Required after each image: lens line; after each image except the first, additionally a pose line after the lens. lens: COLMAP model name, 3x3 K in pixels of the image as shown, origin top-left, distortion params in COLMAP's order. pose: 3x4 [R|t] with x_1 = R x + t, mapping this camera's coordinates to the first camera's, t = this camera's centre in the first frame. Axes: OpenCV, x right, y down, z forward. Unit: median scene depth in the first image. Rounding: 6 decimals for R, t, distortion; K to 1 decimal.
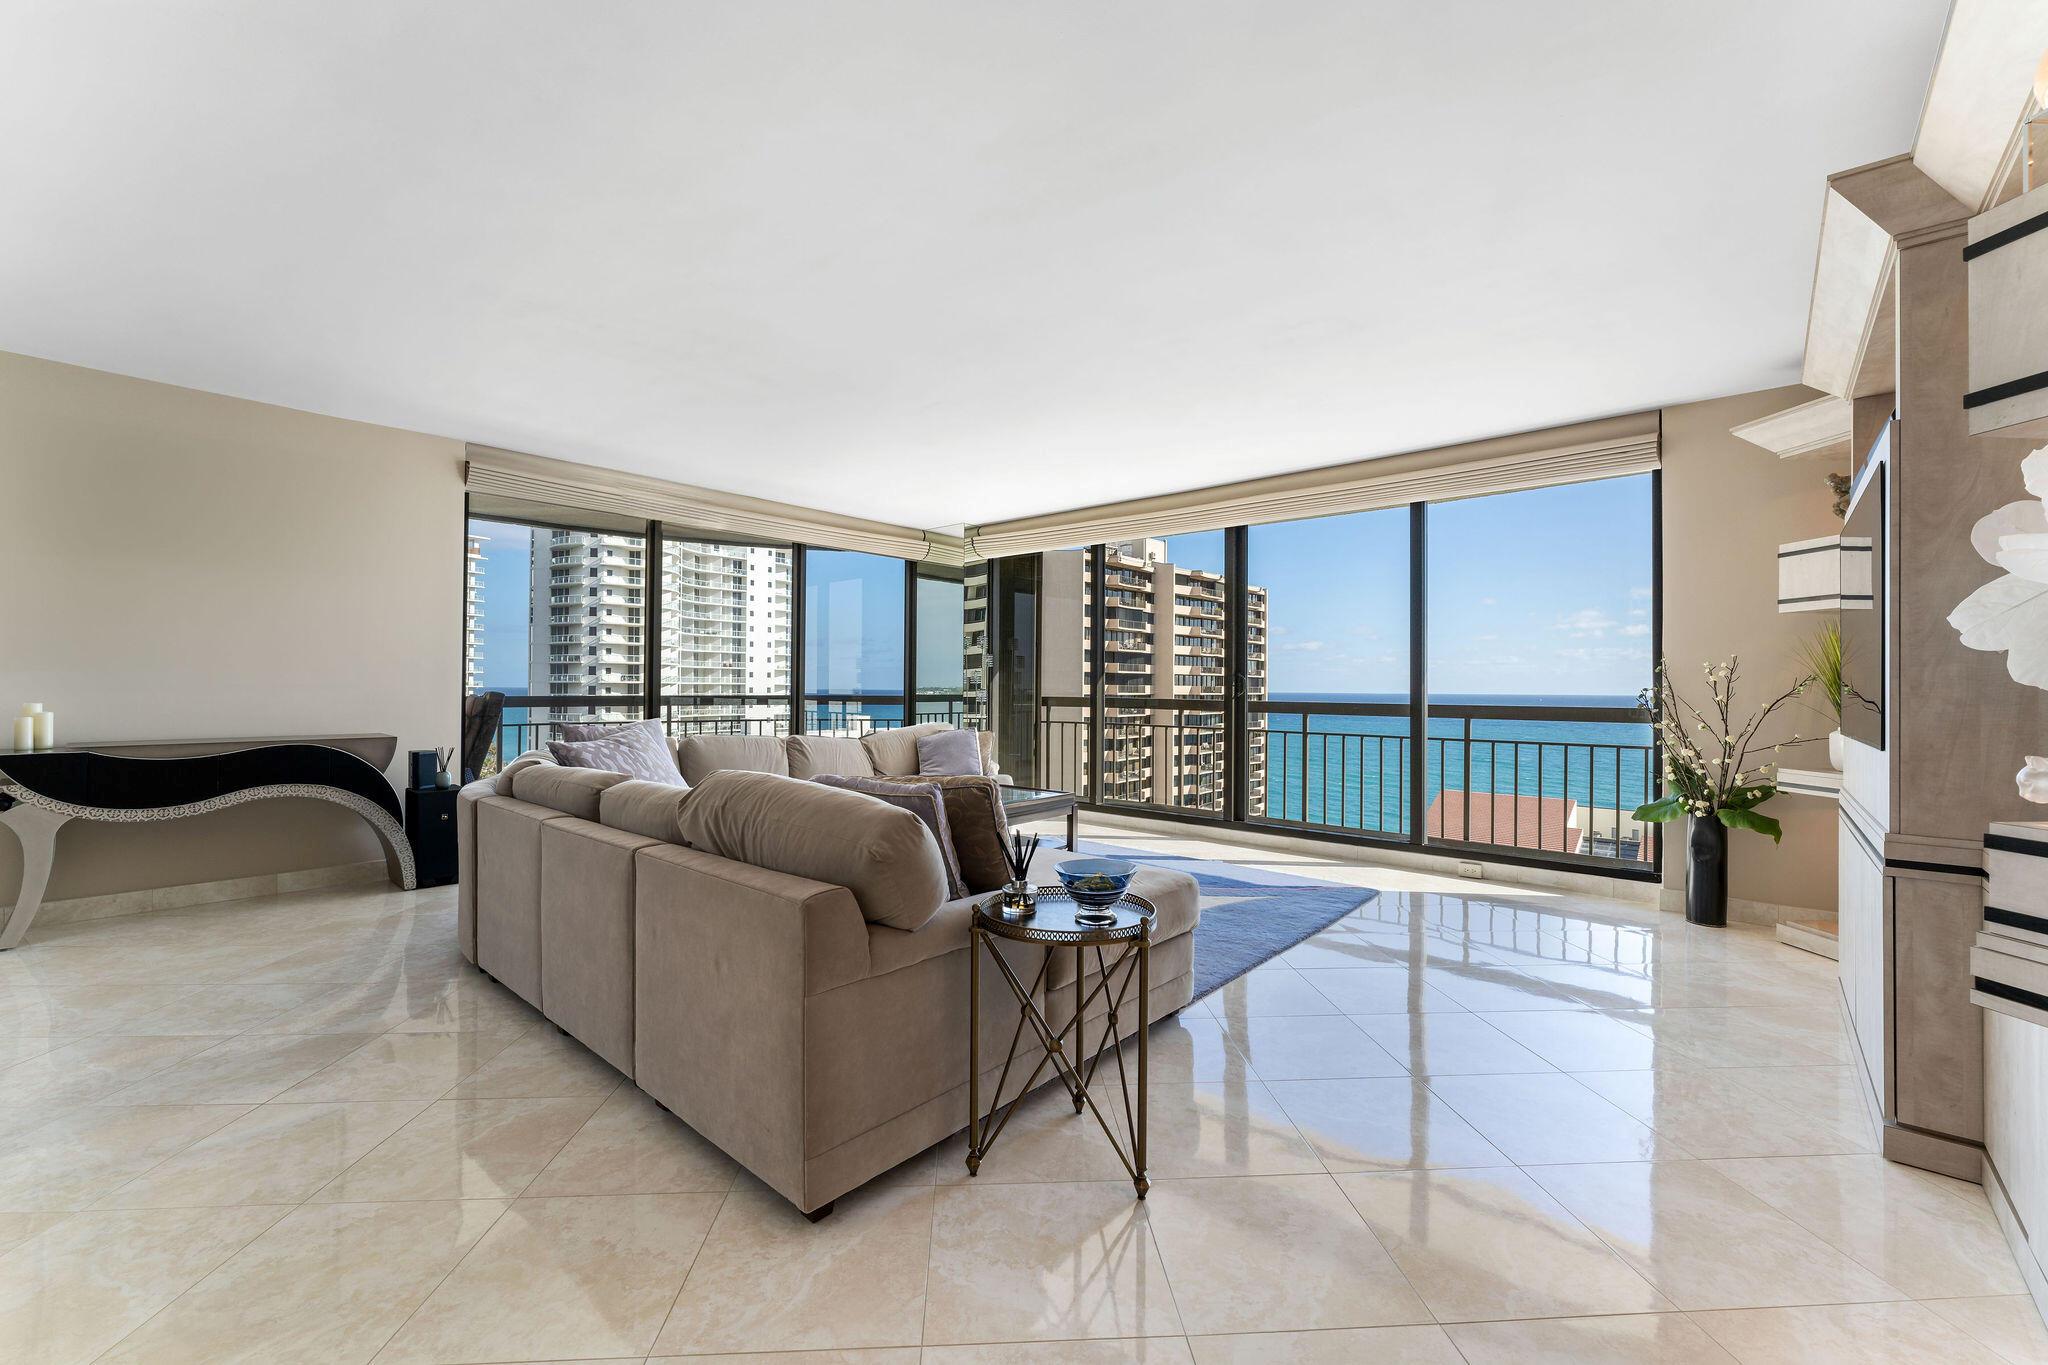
lens RADIAL K [[836.3, 0, 1015.2], [0, 836.3, 678.5], [0, 0, 1]] dist [-0.006165, 0.000703]
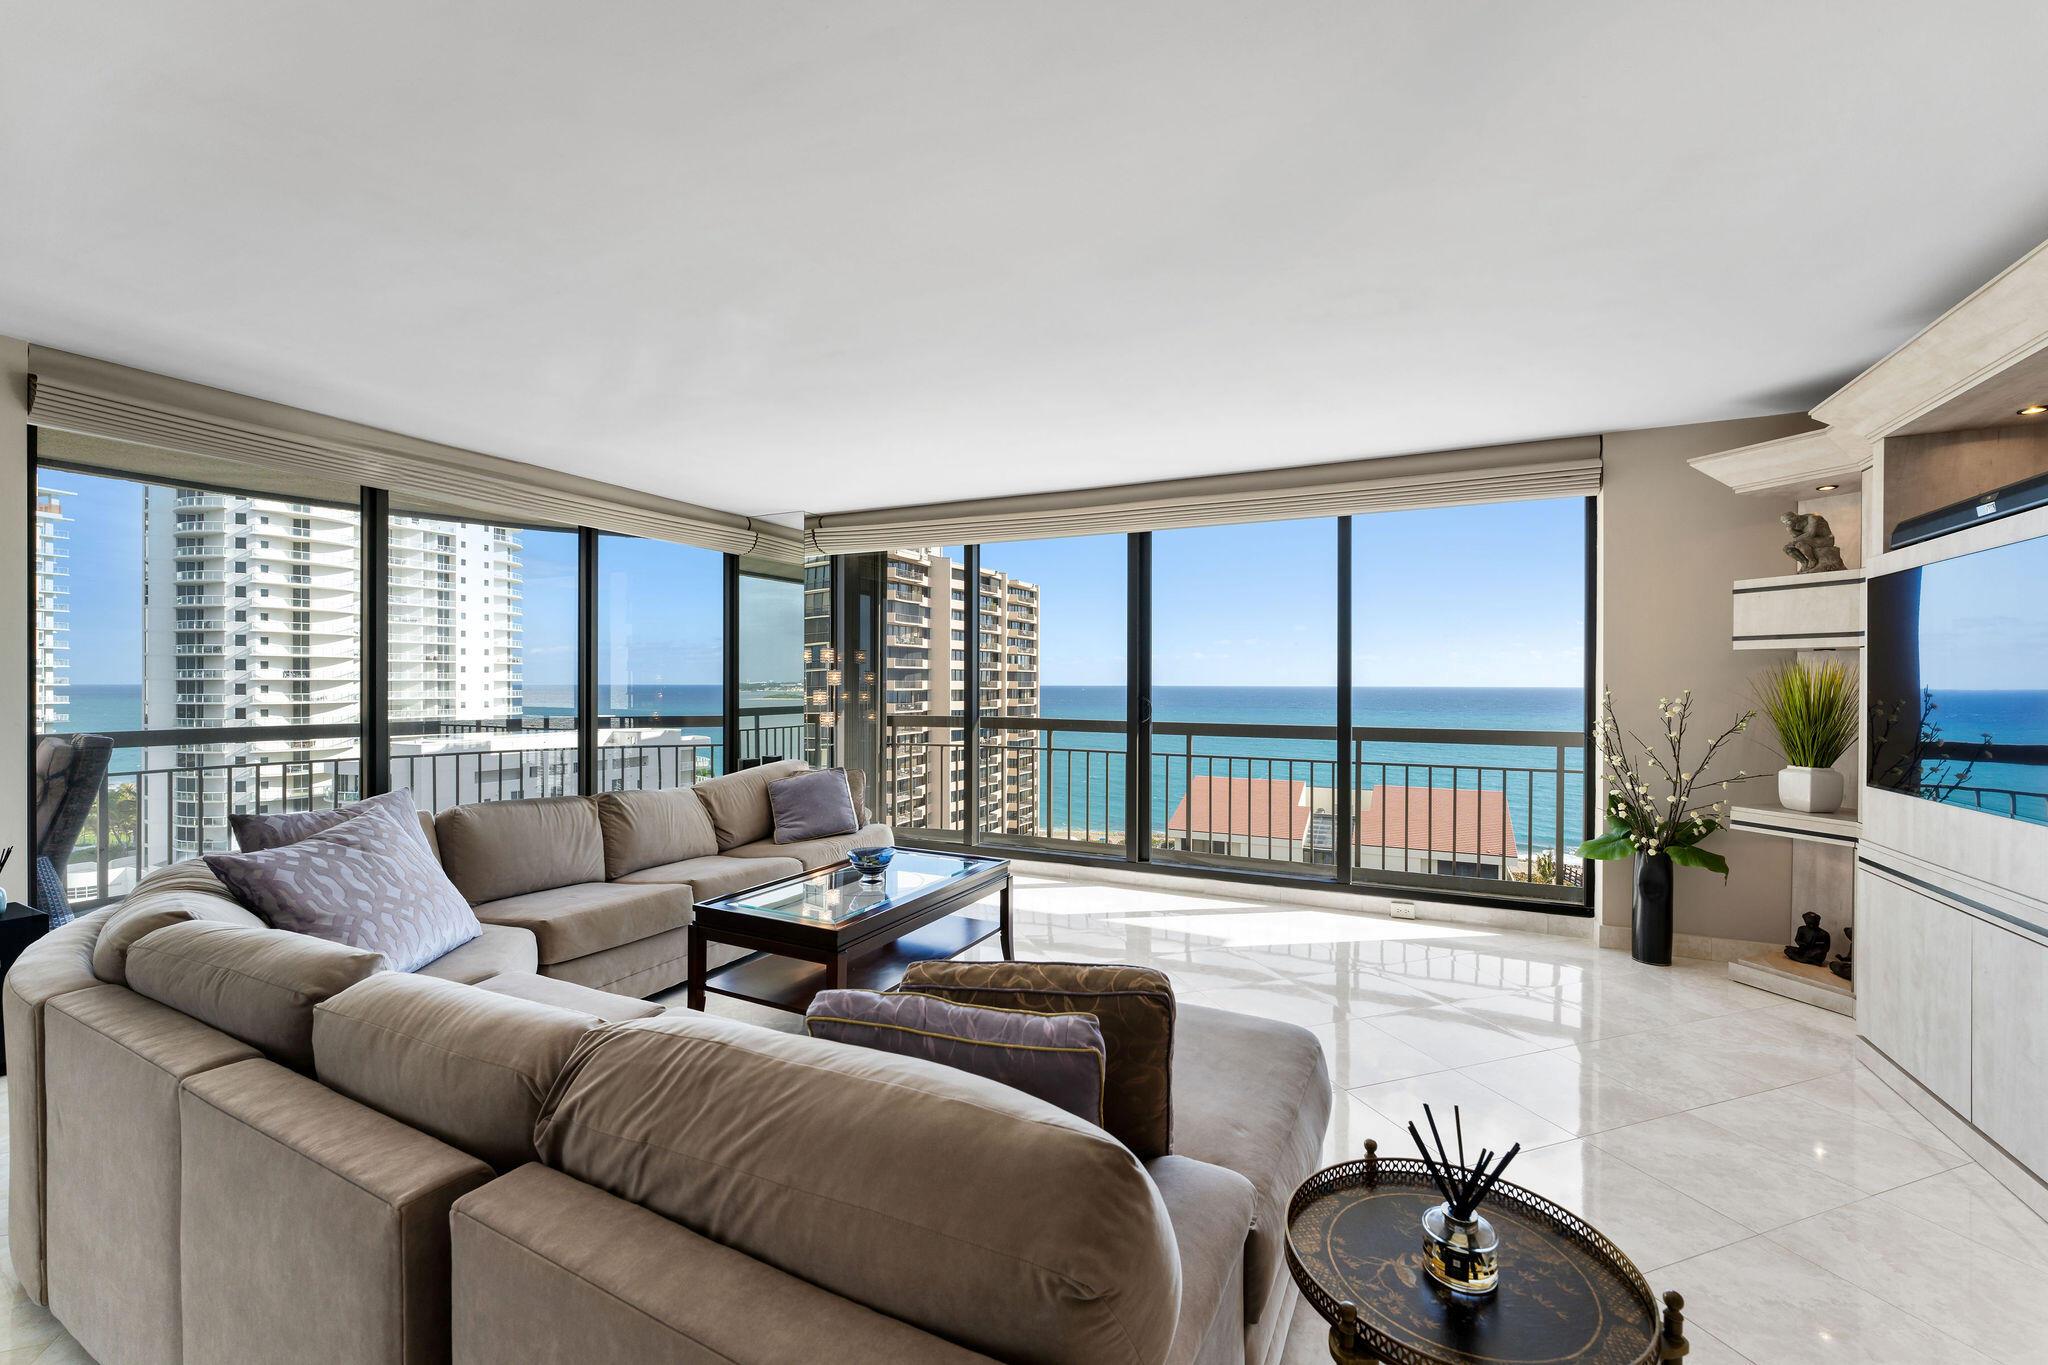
lens RADIAL K [[836.3, 0, 1015.0], [0, 836.3, 681.5], [0, 0, 1]] dist [-0.006165, 0.000703]
pose [[0.960496, -0.006144, 0.278226, -0.099346], [0.002302, 0.999897, 0.014134, -0.031284], [-0.278284, -0.012936, 0.960412, 0.156759]]
